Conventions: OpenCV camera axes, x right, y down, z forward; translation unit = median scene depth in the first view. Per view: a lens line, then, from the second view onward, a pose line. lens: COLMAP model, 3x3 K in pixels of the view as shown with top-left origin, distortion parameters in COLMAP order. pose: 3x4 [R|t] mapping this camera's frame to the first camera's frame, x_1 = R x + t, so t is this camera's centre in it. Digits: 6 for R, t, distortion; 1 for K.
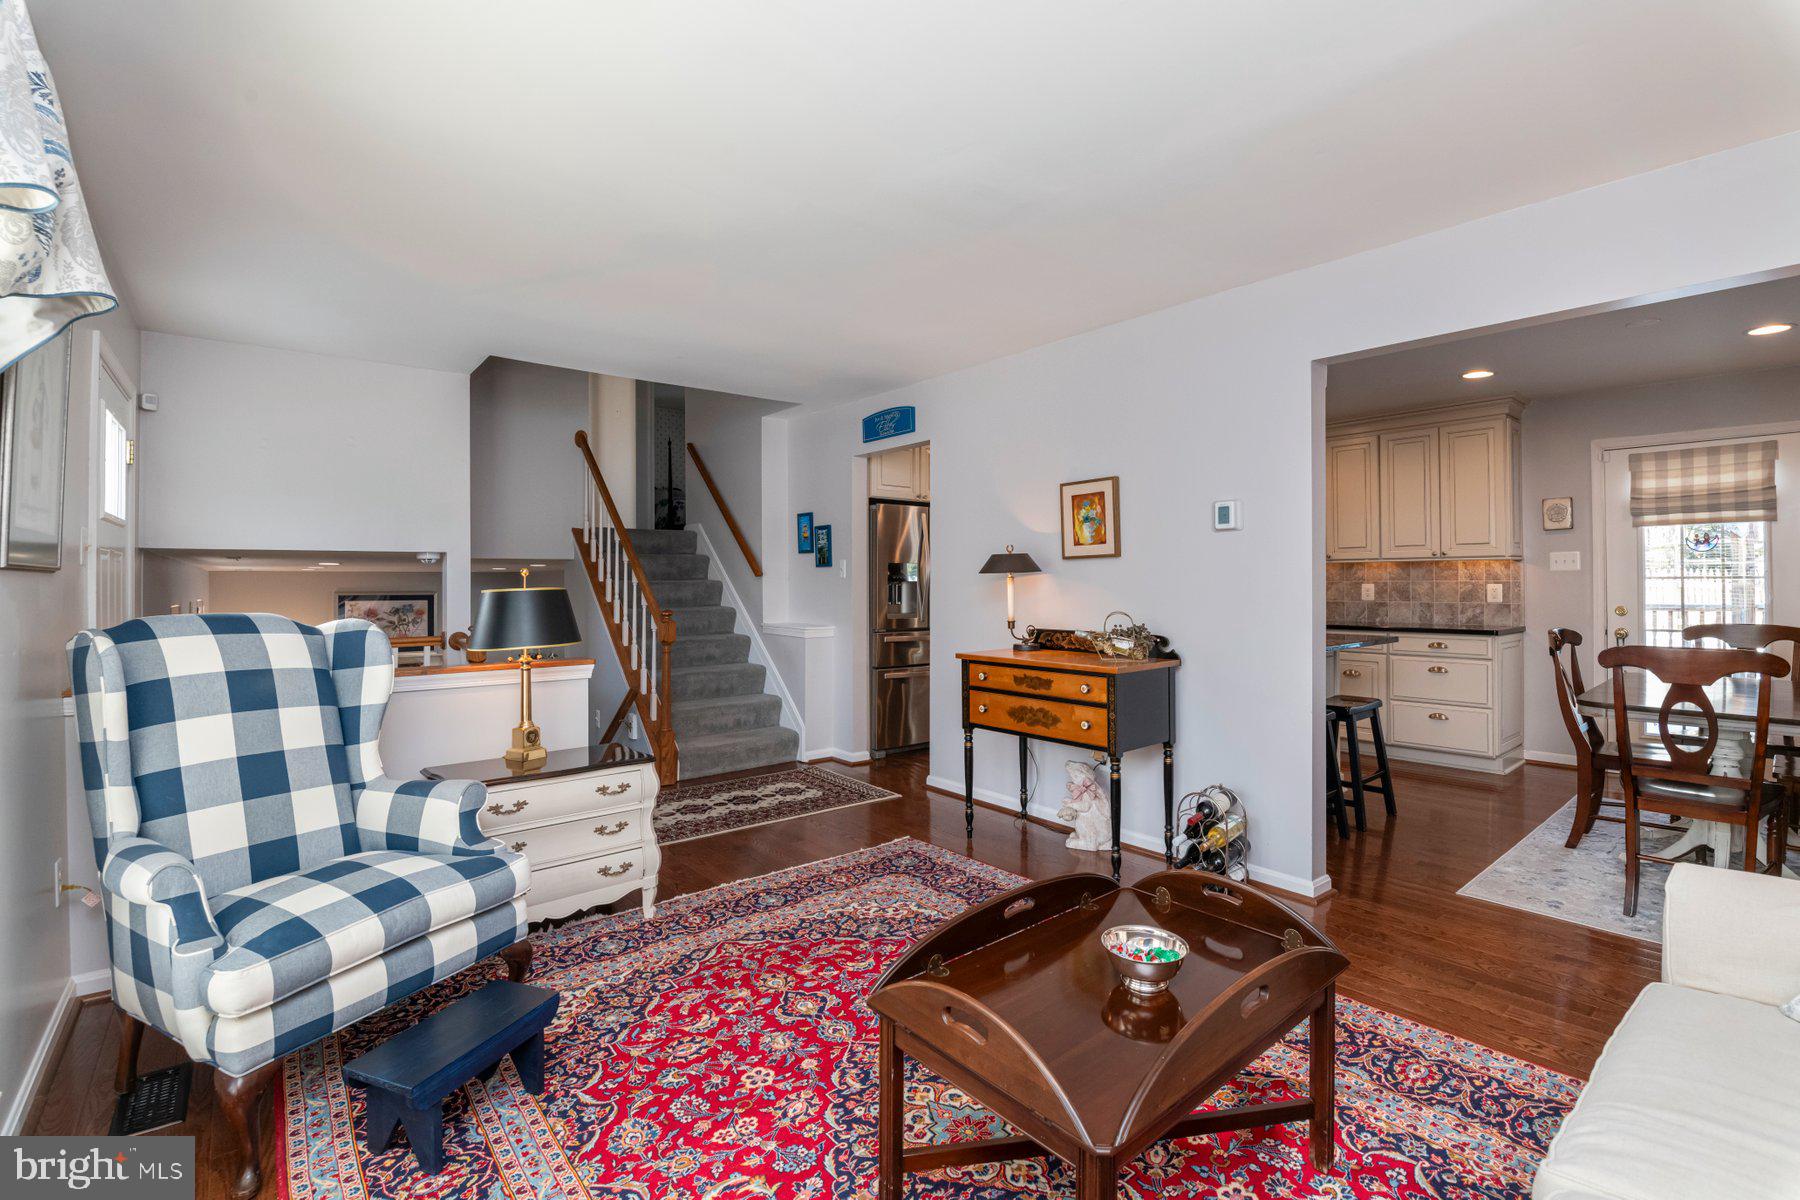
lens RADIAL K [[810.0, 0, 905.0], [0, 810.0, 576.4], [0, 0, 1]] dist [-0.002592, -0.012629]
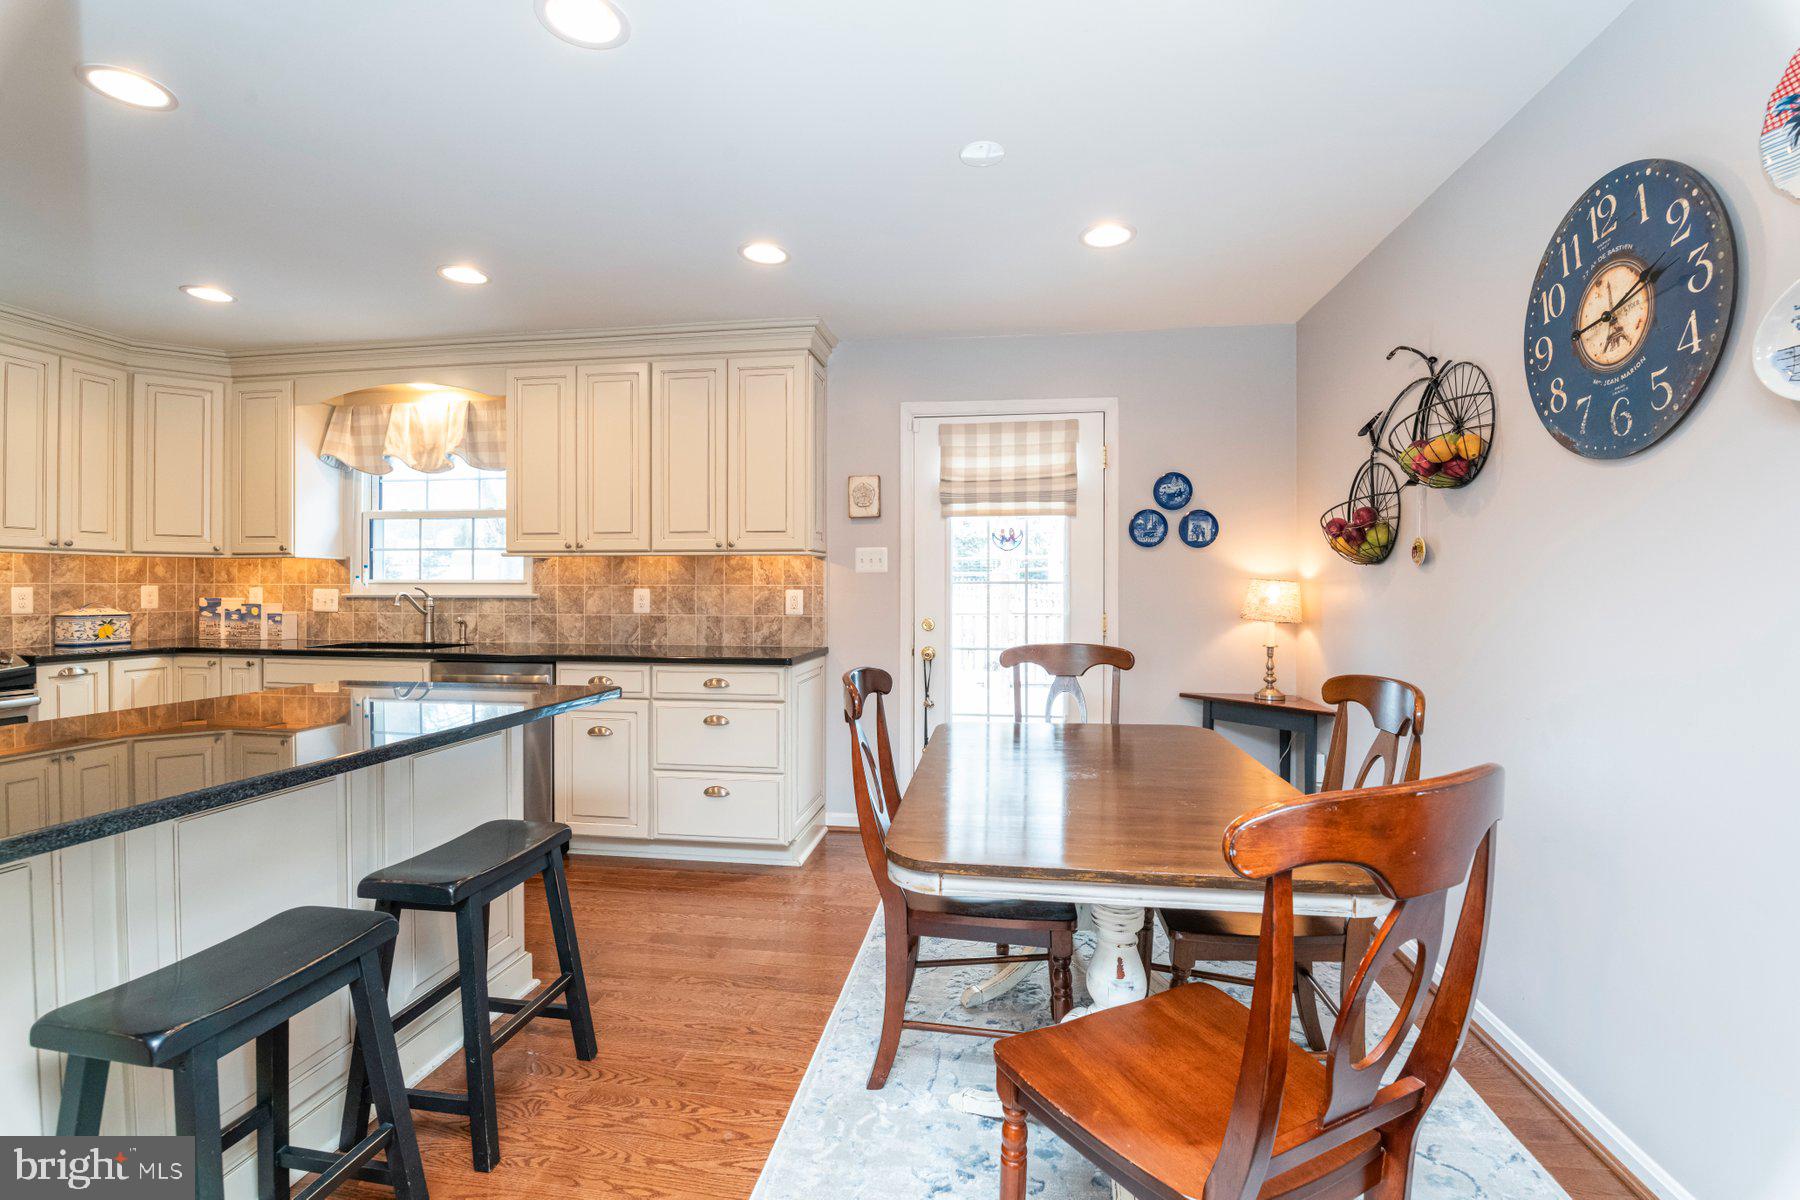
lens RADIAL K [[800.7, 0, 899.8], [0, 800.7, 589.4], [0, 0, 1]] dist [-0.005026, -0.011883]
pose [[0.751360, 0.005684, 0.659868, 0.399408], [-0.011600, 0.999922, 0.004594, 0.005712], [-0.659791, -0.011106, 0.751367, 0.482906]]
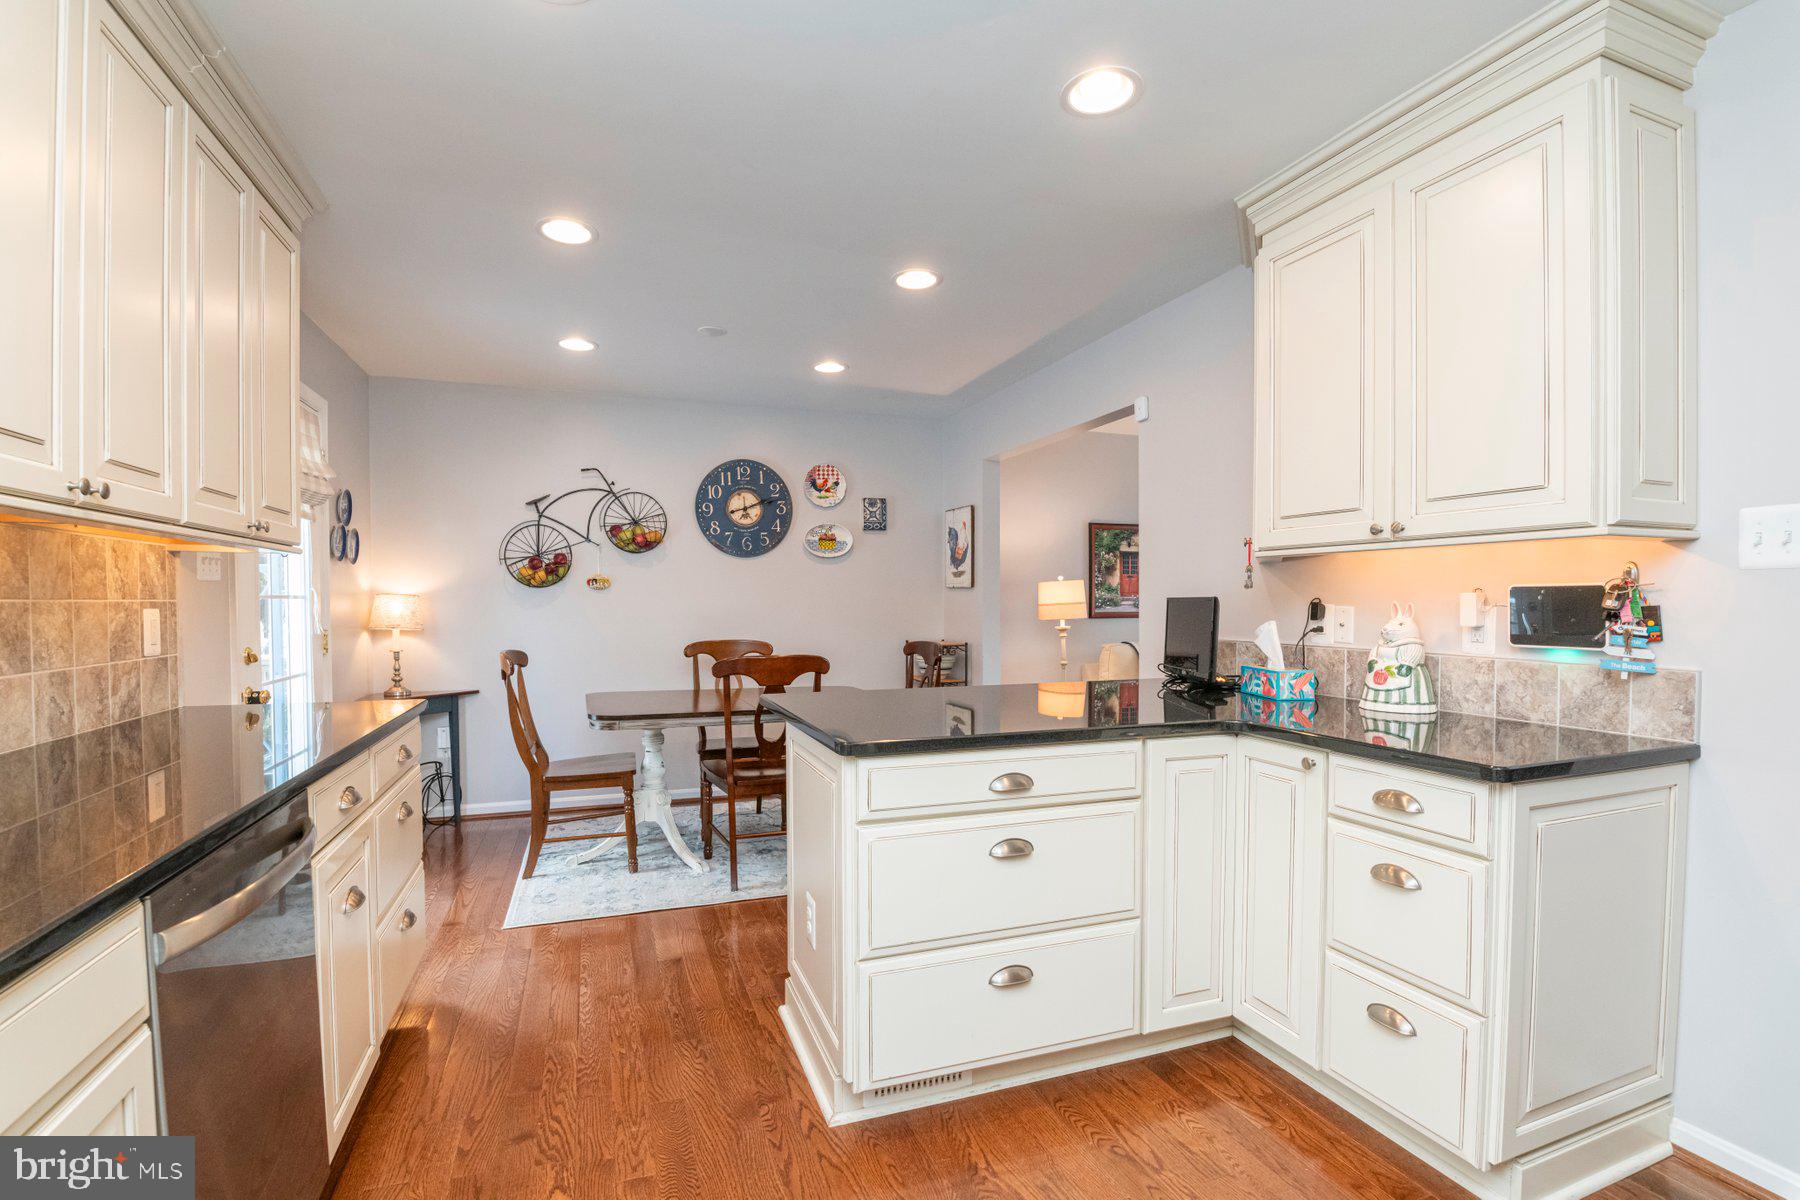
lens RADIAL K [[827.3, 0, 895.6], [0, 827.3, 621.4], [0, 0, 1]] dist [-0.032513, 0.000072]
pose [[-0.940554, -0.002995, 0.339632, 0.317288], [0.002441, 0.999876, 0.015576, 0.012532], [-0.339636, 0.015479, -0.940430, 1.524720]]
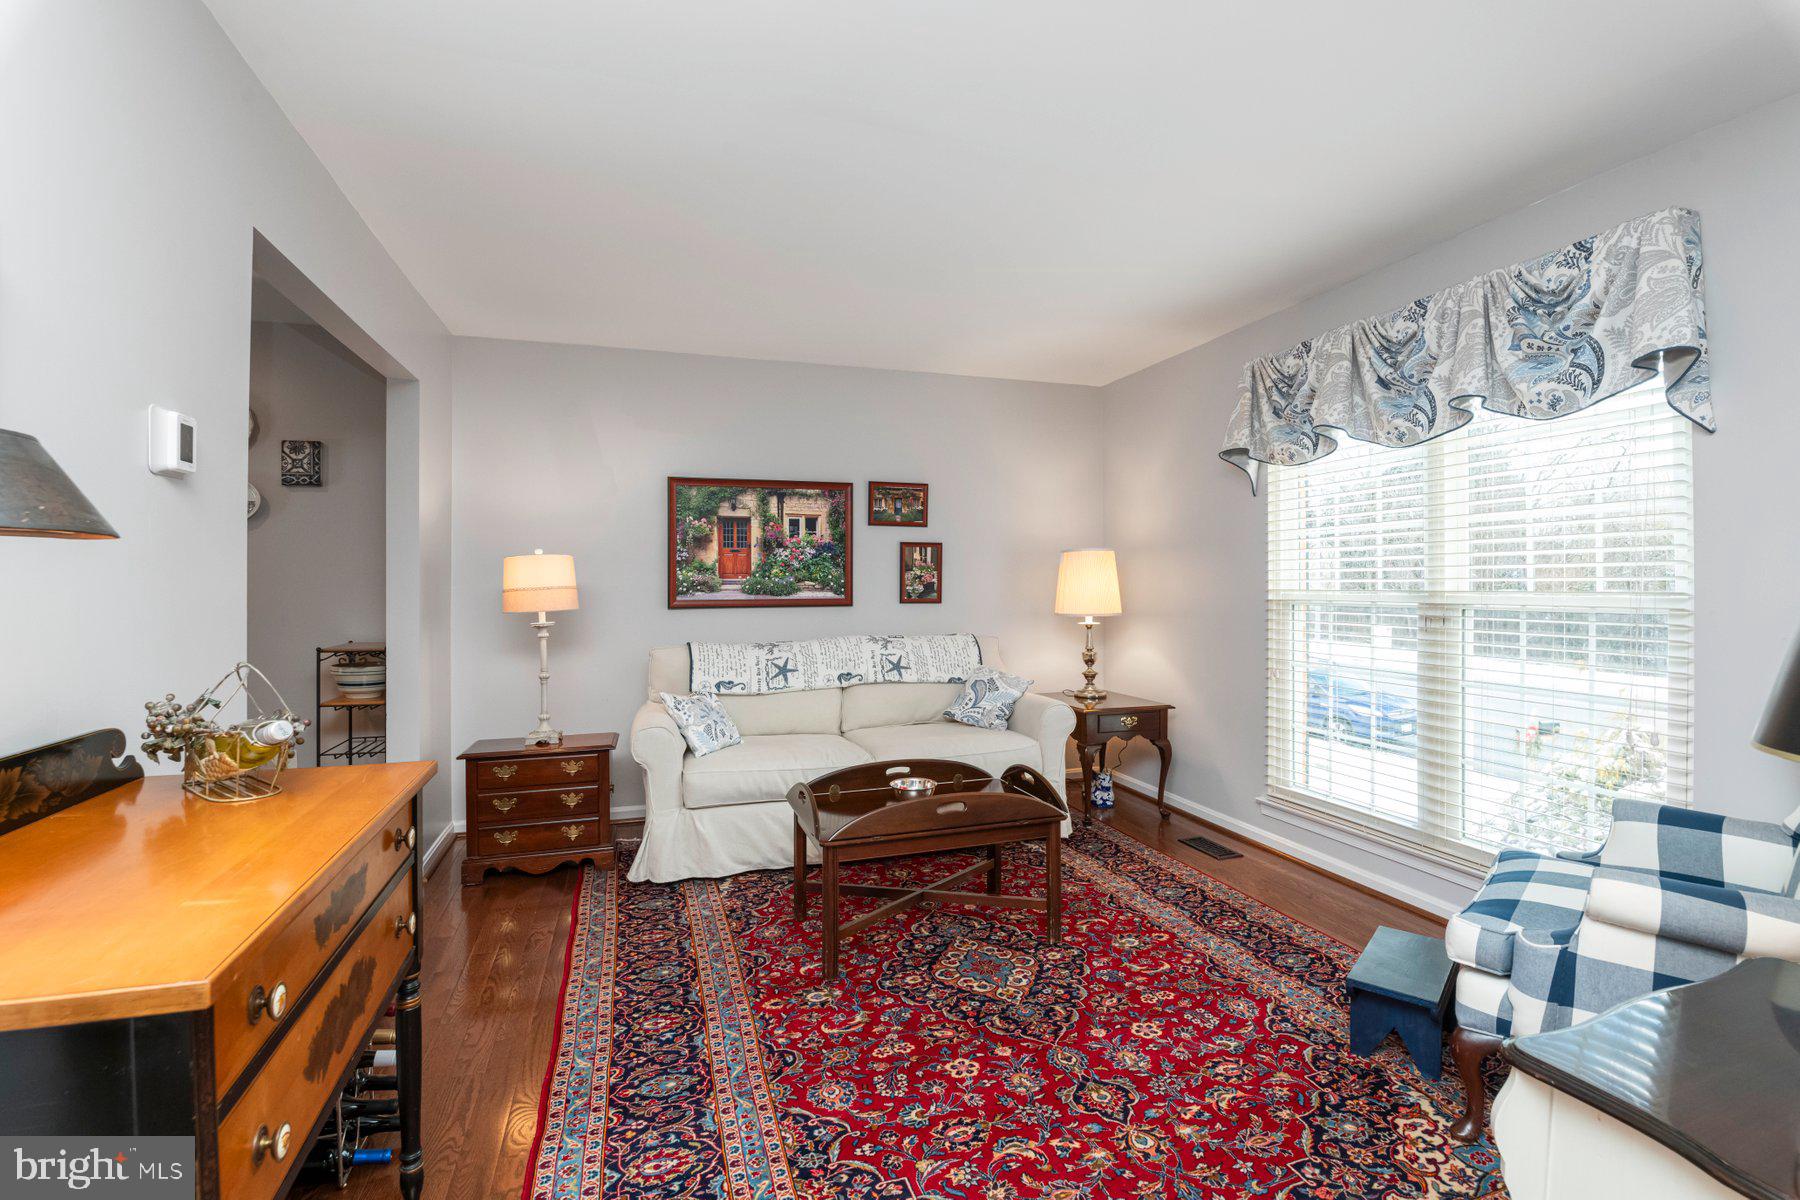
lens RADIAL K [[800.7, 0, 899.8], [0, 800.7, 589.4], [0, 0, 1]] dist [-0.005026, -0.011883]
pose [[-0.928831, 0.003689, 0.370485, -0.120612], [0.003735, 0.999993, -0.000592, 0.008300], [-0.370485, 0.000834, -0.928838, 0.935775]]
